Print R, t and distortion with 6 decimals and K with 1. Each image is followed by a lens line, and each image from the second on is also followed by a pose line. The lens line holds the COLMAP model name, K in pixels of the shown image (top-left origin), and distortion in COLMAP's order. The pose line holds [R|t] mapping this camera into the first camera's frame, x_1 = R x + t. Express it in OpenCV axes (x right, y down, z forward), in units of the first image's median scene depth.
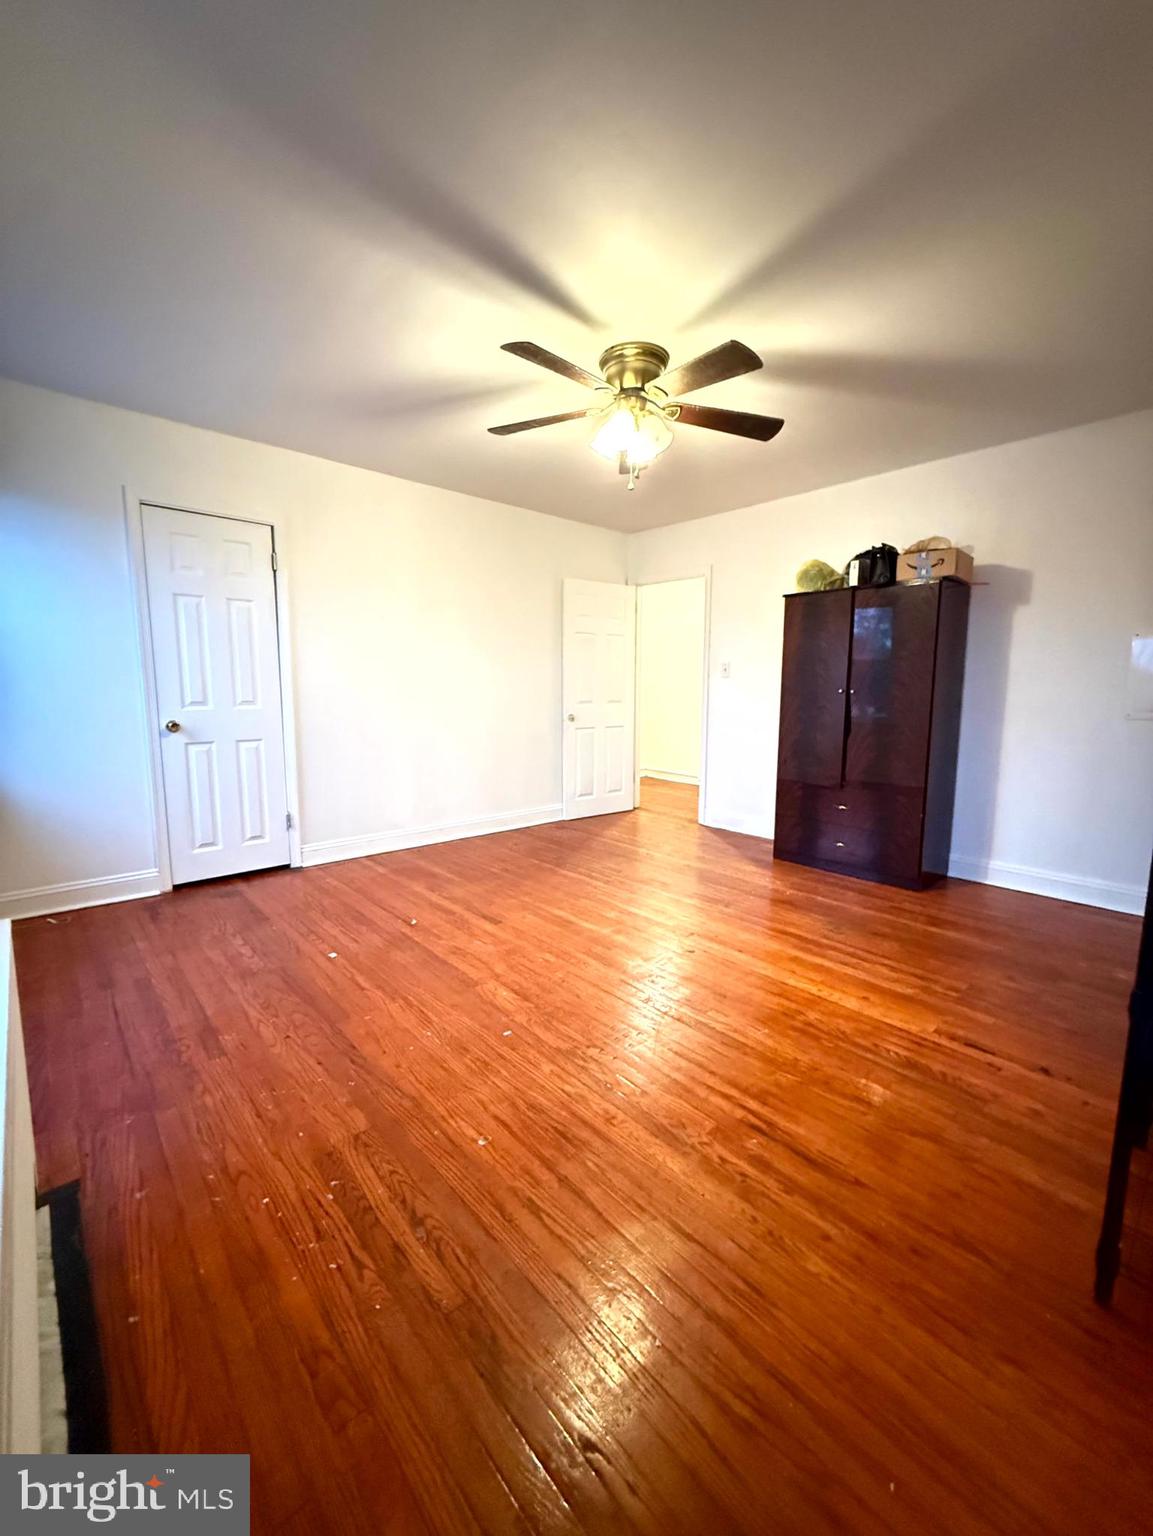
lens RADIAL K [[614.4, 0, 576.6], [0, 614.4, 764.3], [0, 0, 1]] dist [-0.001186, -0.000267]
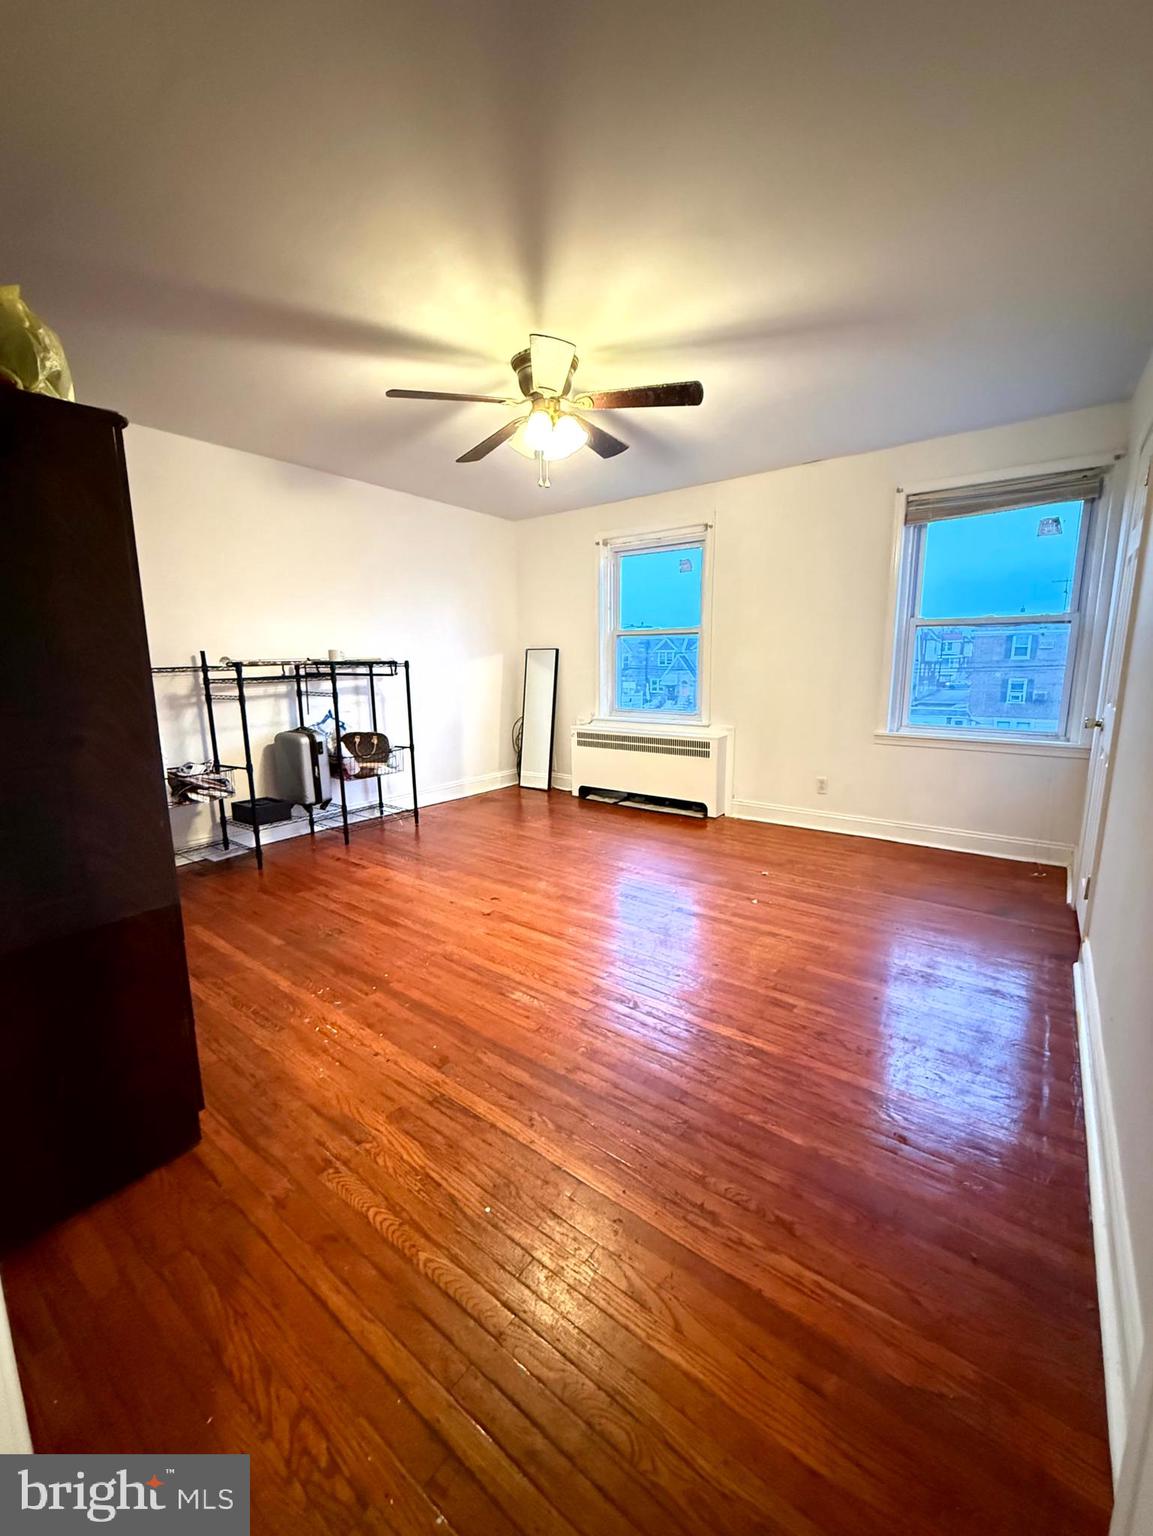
lens RADIAL K [[614.4, 0, 573.2], [0, 614.4, 769.8], [0, 0, 1]] dist [-0.001186, -0.000267]
pose [[-0.983149, 0.033652, -0.179681, 0.346663], [-0.021437, 0.954906, 0.296135, -0.411461], [0.181544, 0.294997, -0.938093, 2.964748]]
